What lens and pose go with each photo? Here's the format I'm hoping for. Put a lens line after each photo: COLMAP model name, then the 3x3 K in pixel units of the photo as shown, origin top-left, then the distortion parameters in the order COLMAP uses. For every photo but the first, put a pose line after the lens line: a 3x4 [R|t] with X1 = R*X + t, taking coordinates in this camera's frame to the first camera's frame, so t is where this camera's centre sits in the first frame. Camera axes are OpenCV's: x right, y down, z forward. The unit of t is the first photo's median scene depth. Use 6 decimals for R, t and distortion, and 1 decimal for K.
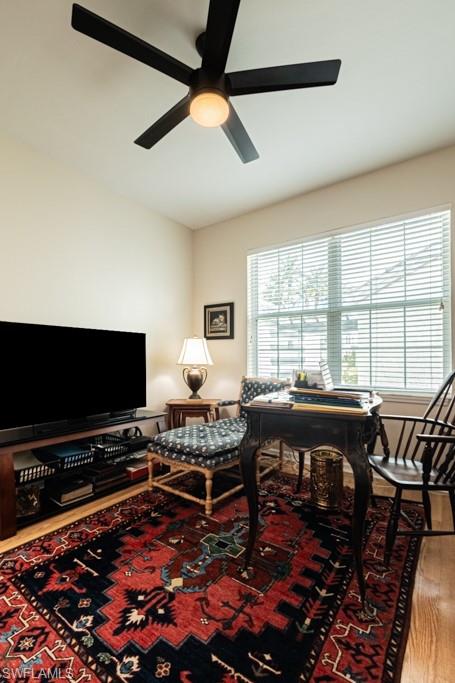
lens RADIAL K [[318.1, 0, 211.9], [0, 318.1, 359.6], [0, 0, 1]] dist [0.001701, -0.000382]
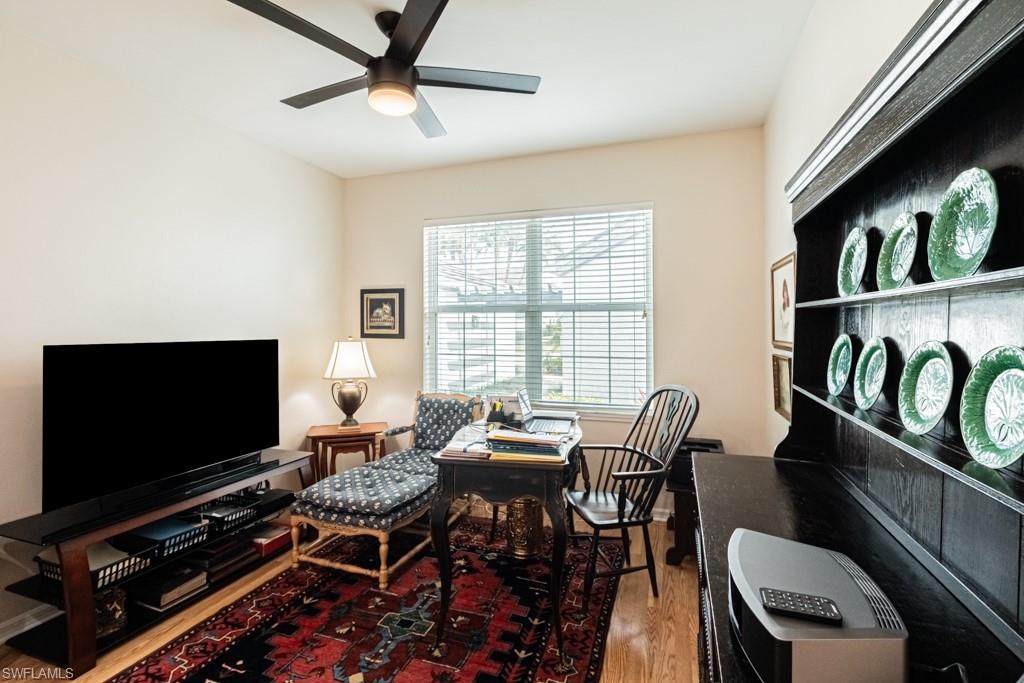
lens RADIAL K [[469.4, 0, 512.0], [0, 469.4, 341.5], [0, 0, 1]] dist [0.000076, -0.001046]
pose [[0.948683, -0.000125, 0.316228, -0.074615], [-0.001136, 0.999992, 0.003801, -0.124498], [-0.316226, -0.003965, 0.948676, -0.192291]]
